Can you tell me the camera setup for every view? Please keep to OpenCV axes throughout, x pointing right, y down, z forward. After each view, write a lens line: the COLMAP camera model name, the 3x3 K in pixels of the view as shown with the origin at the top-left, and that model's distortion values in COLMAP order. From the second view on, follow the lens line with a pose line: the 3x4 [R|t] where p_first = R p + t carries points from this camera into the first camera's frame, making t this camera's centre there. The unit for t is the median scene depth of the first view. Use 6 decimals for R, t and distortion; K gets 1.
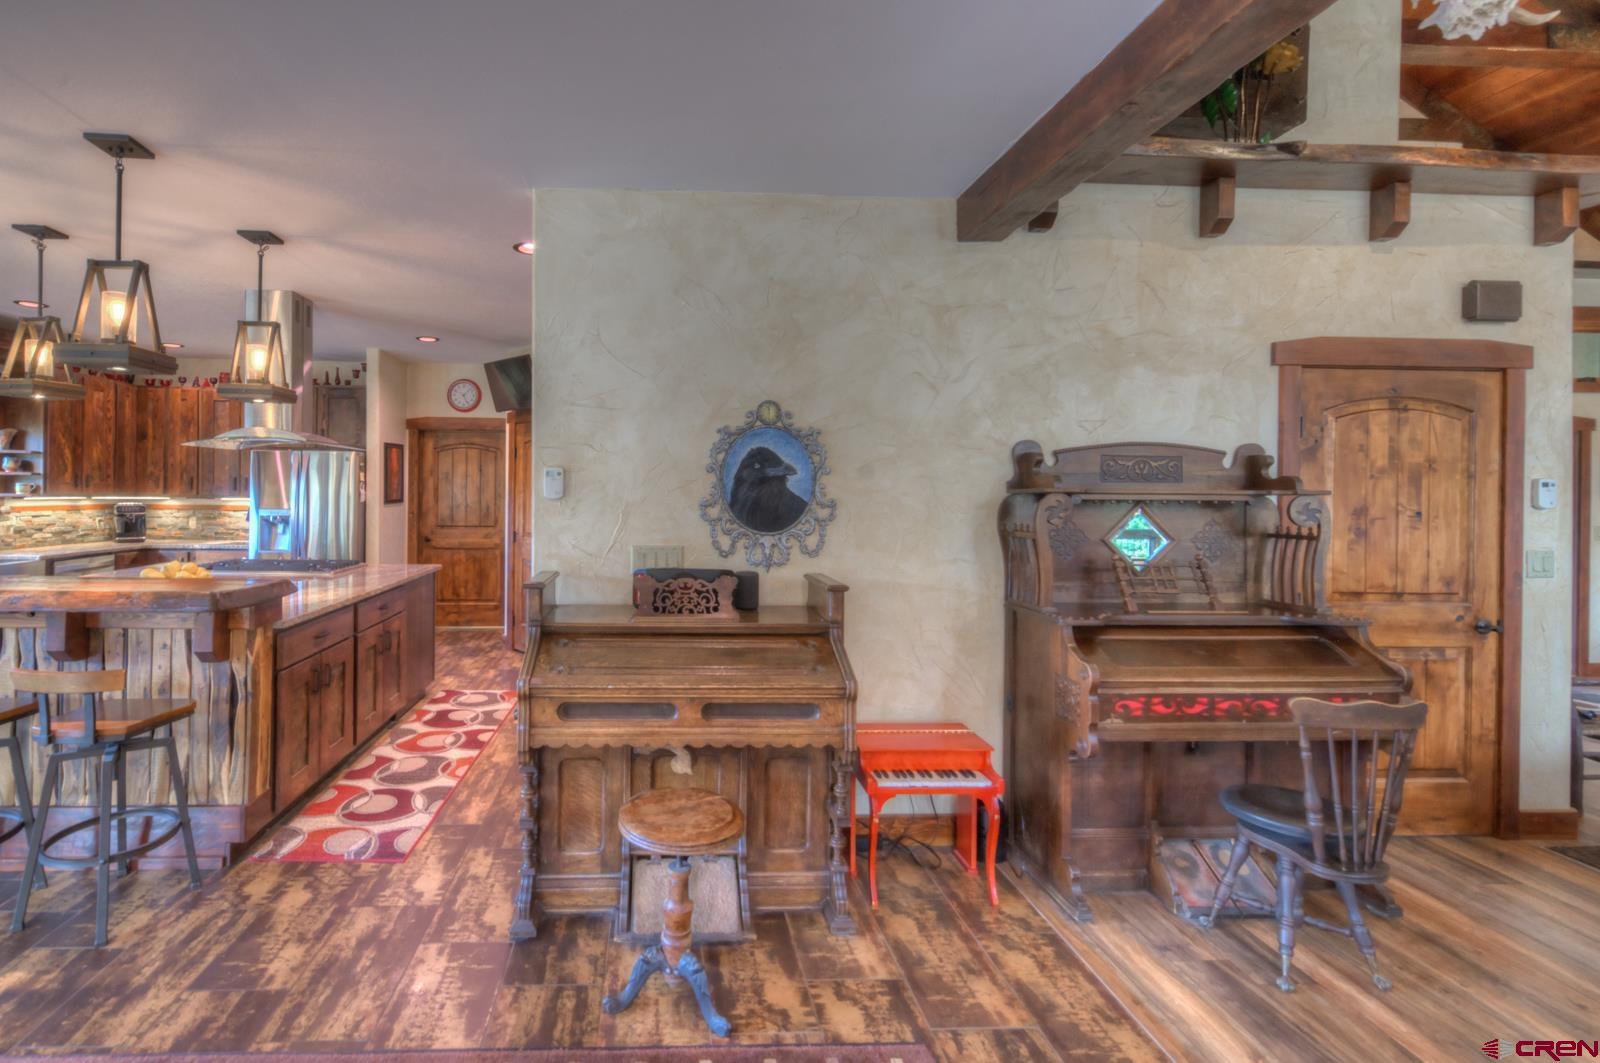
lens RADIAL K [[687.6, 0, 693.5], [0, 687.6, 490.9], [0, 0, 1]] dist [0.008064, -0.003186]
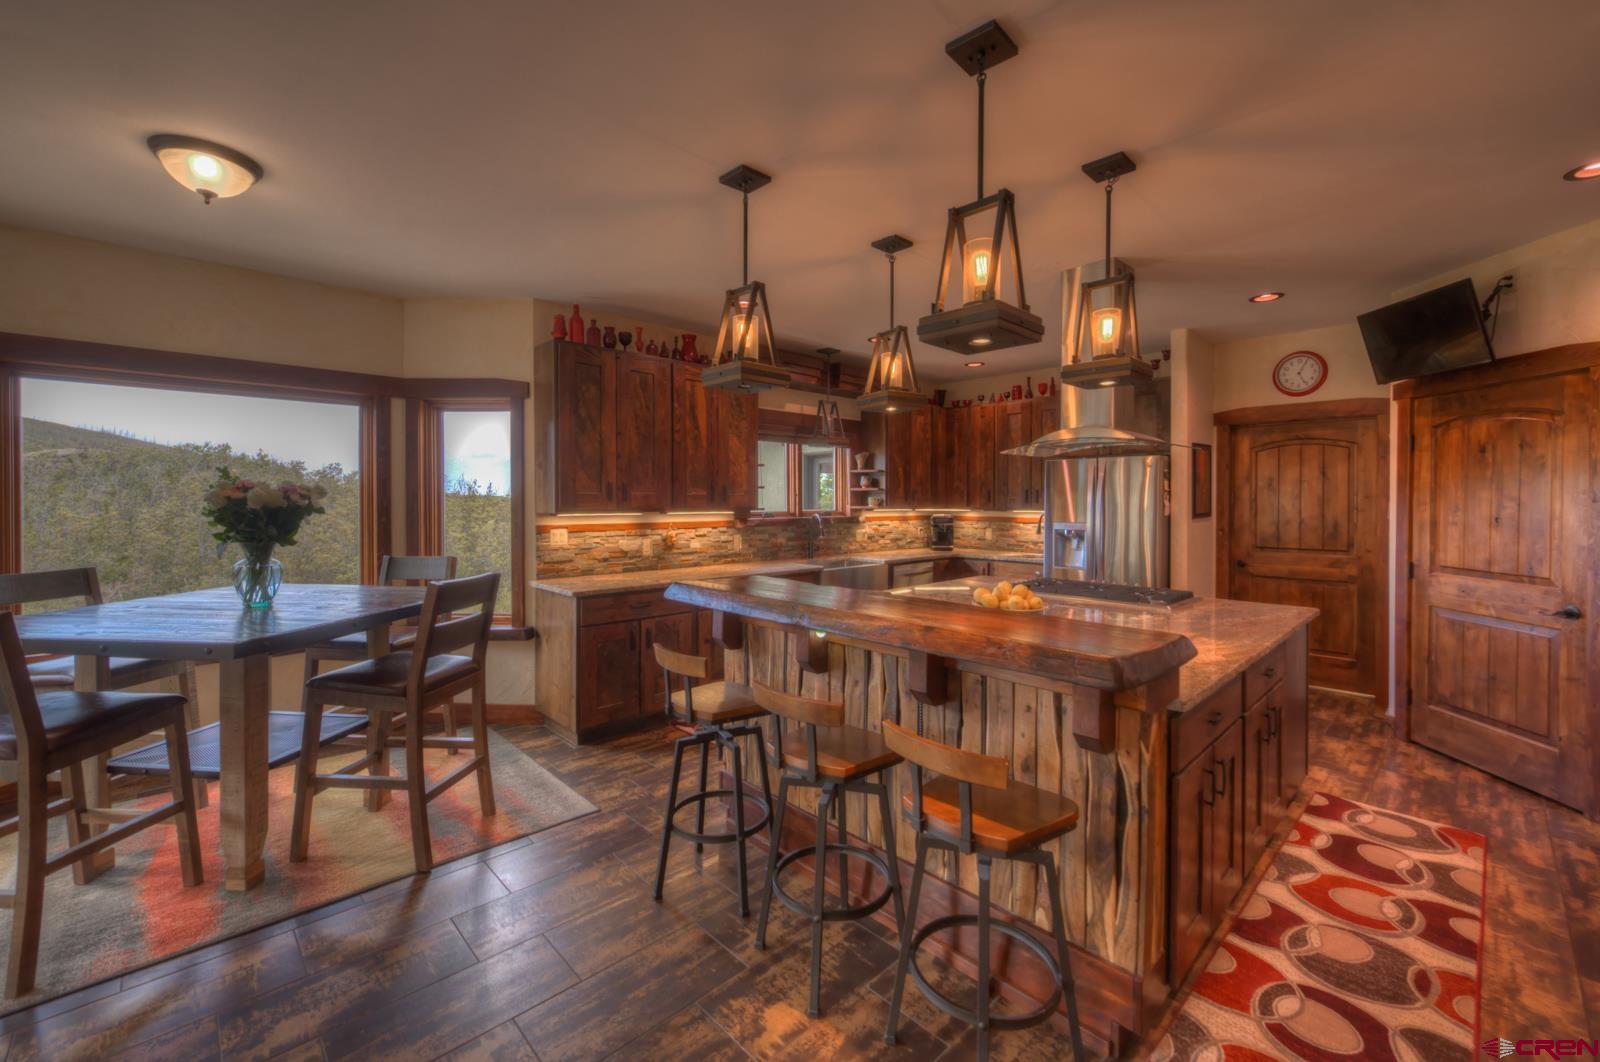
lens RADIAL K [[657.4, 0, 813.8], [0, 657.4, 507.5], [0, 0, 1]] dist [0.003039, -0.000995]
pose [[0.661485, 0.000063, -0.749958, -0.299264], [0.003703, 0.999988, 0.003351, 0.003243], [0.749949, -0.004994, 0.661477, 0.276445]]
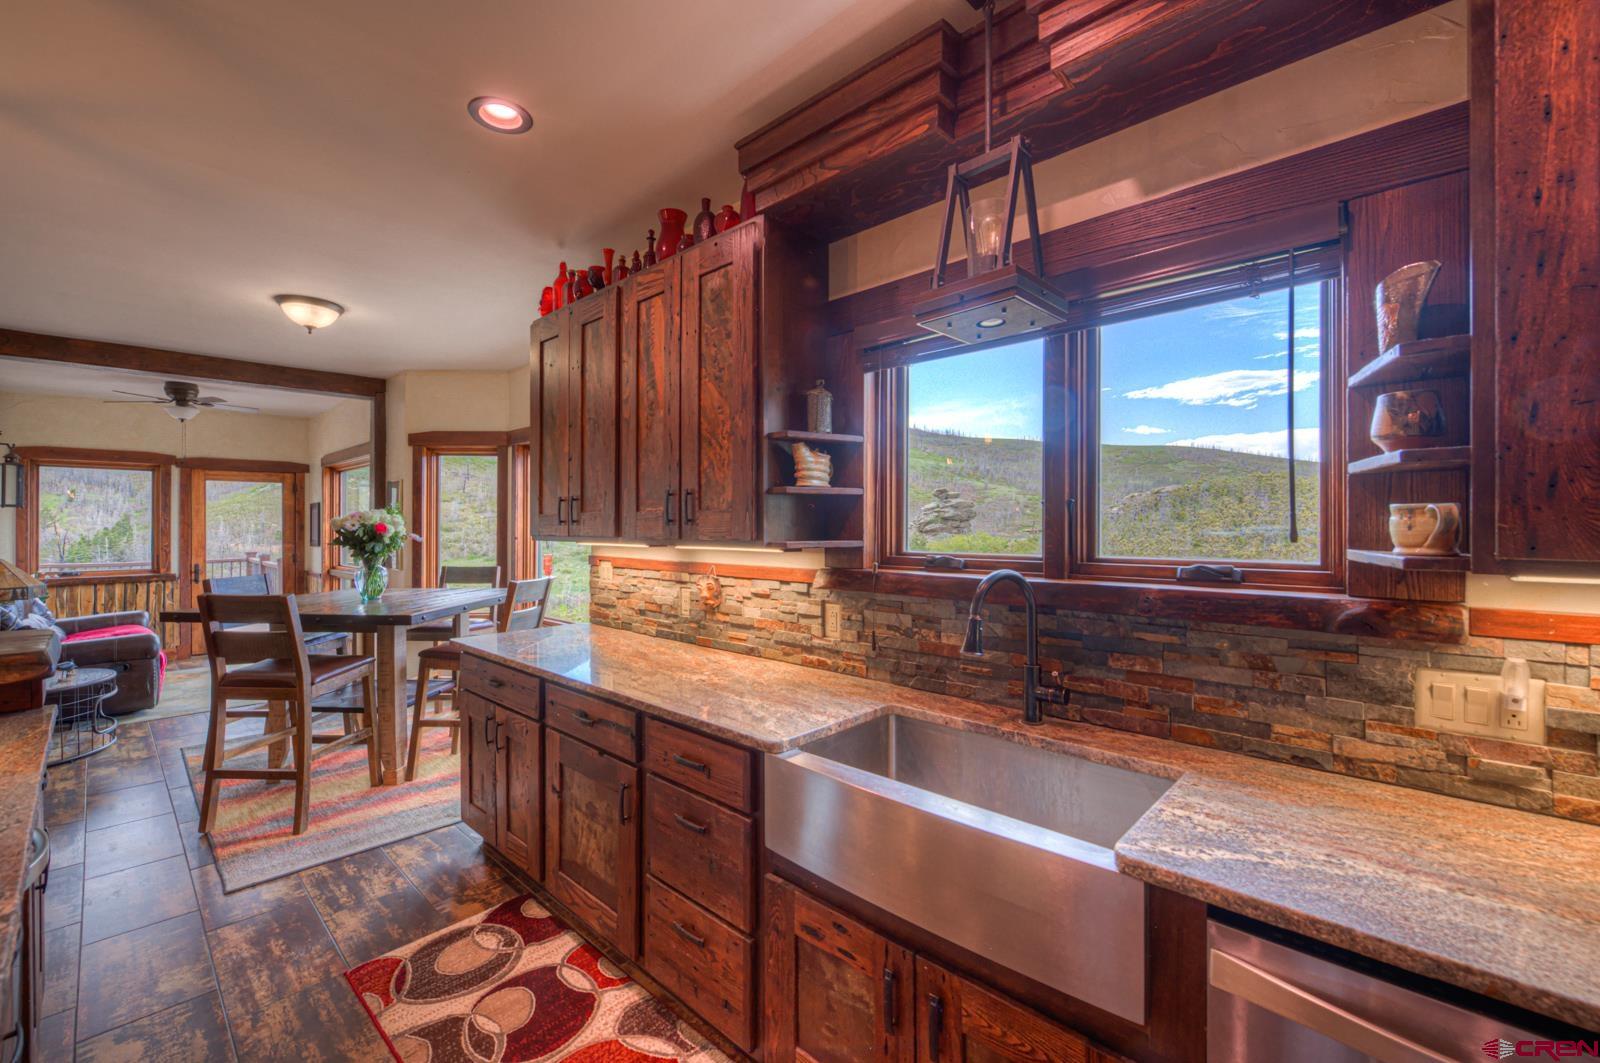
lens RADIAL K [[657.4, 0, 799.6], [0, 657.4, 519.7], [0, 0, 1]] dist [0.003039, -0.000995]
pose [[-0.723300, -0.016714, -0.690331, -1.108341], [-0.009746, 0.999855, -0.013995, -0.003589], [0.690465, -0.003395, -0.723358, 1.630954]]
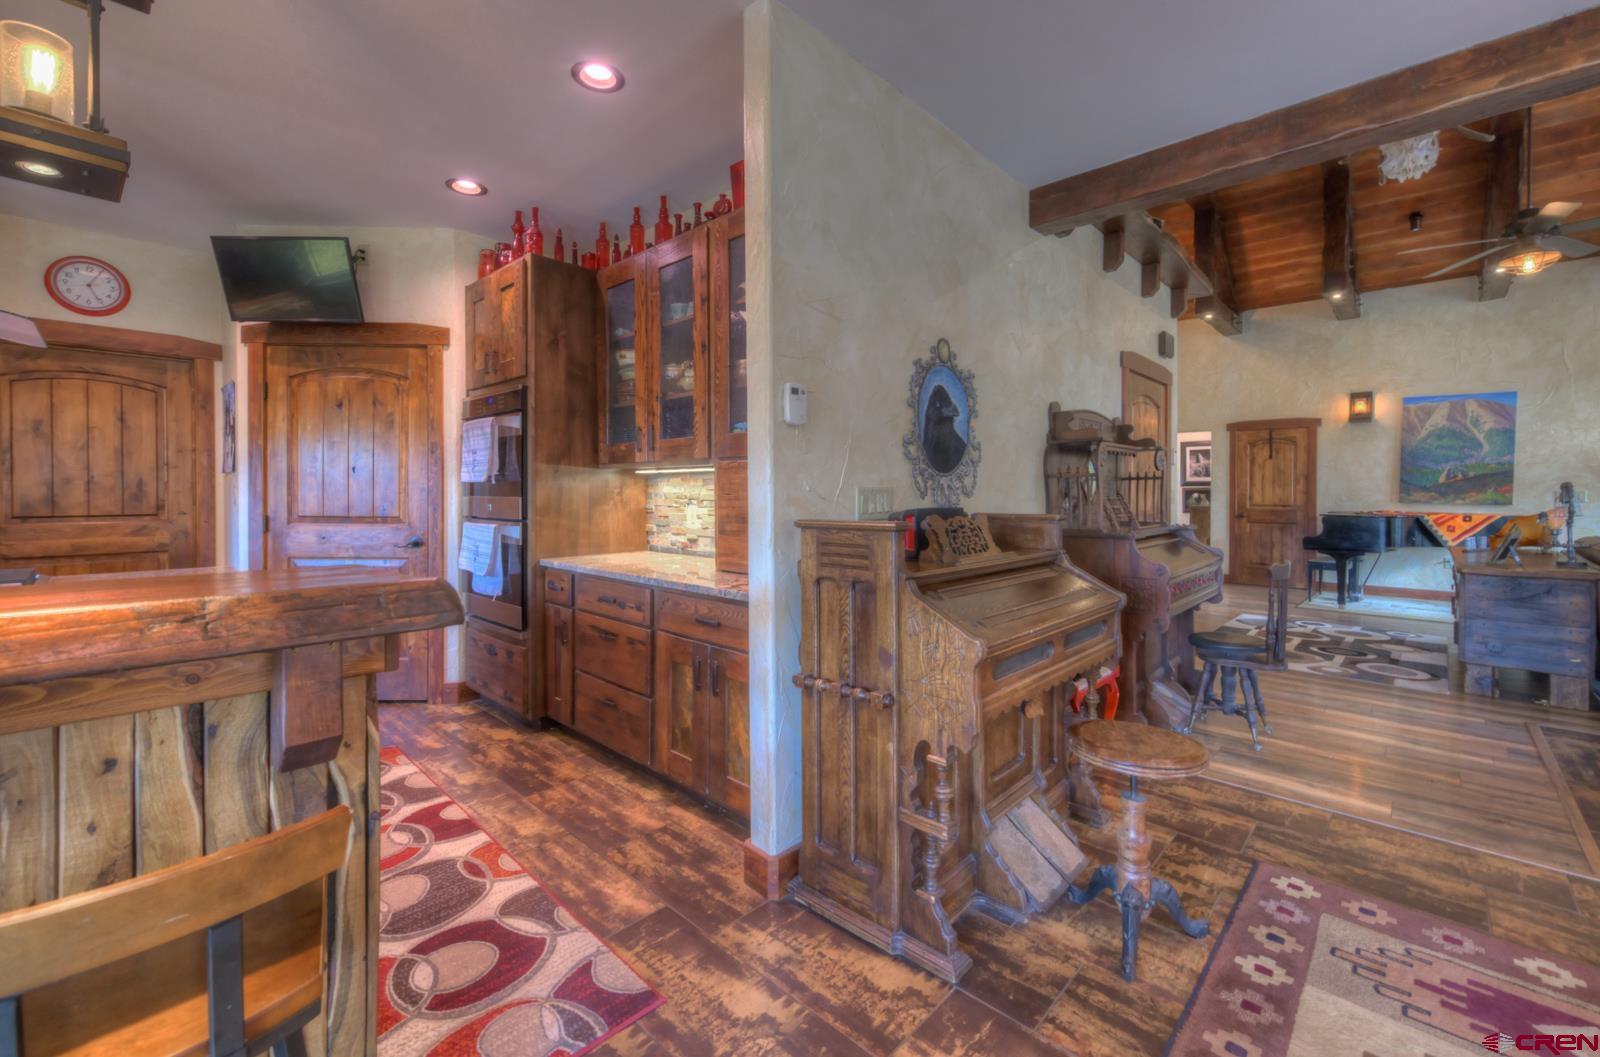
lens RADIAL K [[657.4, 0, 820.2], [0, 657.4, 492.3], [0, 0, 1]] dist [0.003039, -0.000995]
pose [[0.718210, -0.014556, 0.695674, -0.571335], [0.009595, 0.999893, 0.011015, 0.064412], [-0.695760, -0.001236, 0.718273, 0.384380]]
